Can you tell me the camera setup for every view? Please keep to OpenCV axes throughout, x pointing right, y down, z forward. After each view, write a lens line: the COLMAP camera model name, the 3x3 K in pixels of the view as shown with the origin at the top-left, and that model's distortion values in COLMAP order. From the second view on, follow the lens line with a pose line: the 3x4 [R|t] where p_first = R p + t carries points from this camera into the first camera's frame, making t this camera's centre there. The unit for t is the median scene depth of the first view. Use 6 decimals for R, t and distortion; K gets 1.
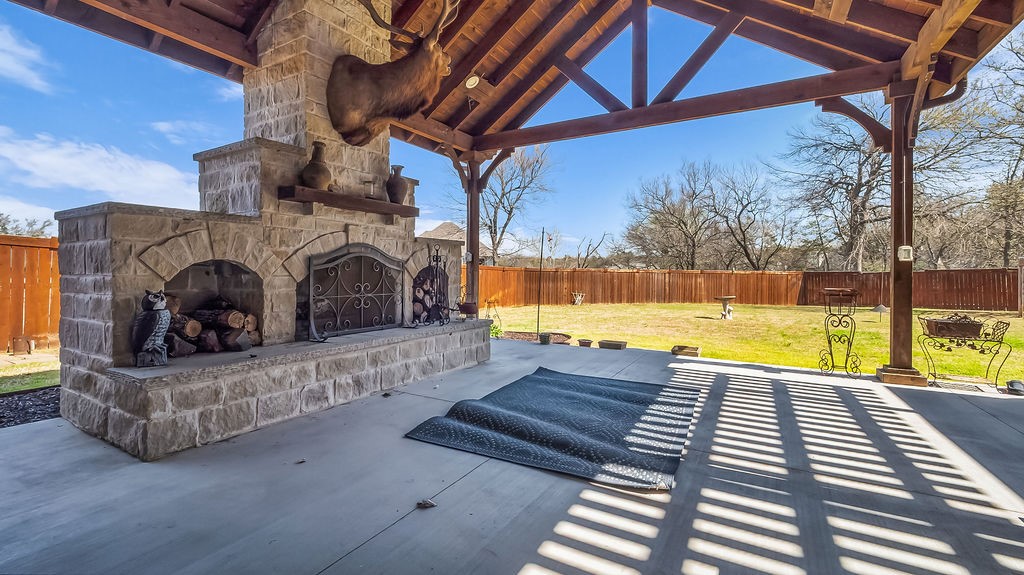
lens RADIAL K [[432.5, 0, 506.5], [0, 432.5, 279.5], [0, 0, 1]] dist [0.002797, 0.000073]
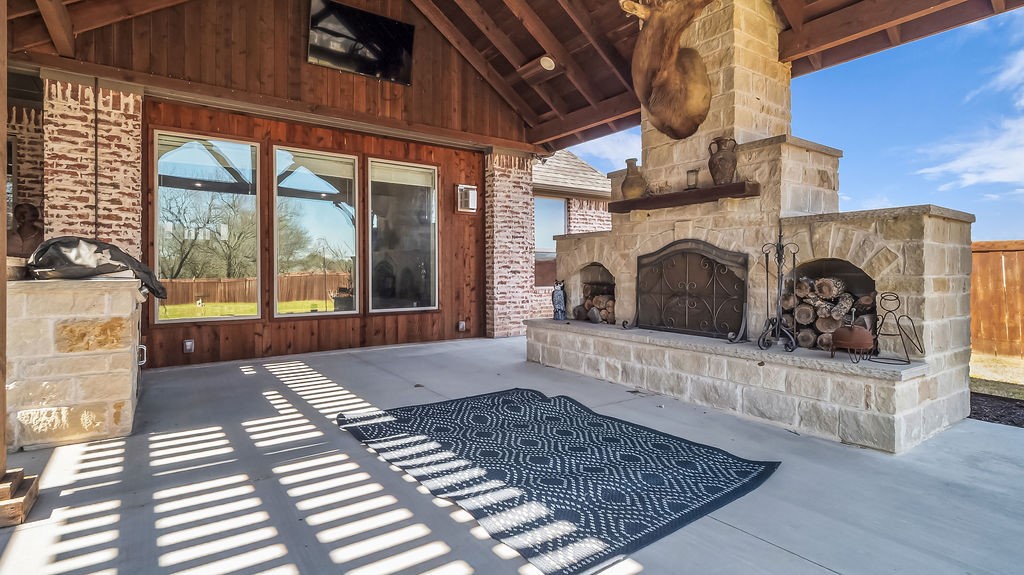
lens RADIAL K [[513.7, 0, 511.8], [0, 513.7, 281.2], [0, 0, 1]] dist [-0.000585, -0.000434]
pose [[-0.405242, 0.009428, -0.914161, 0.993568], [-0.023795, 0.999499, 0.020856, -0.007810], [0.913900, 0.030205, -0.404815, 1.305279]]
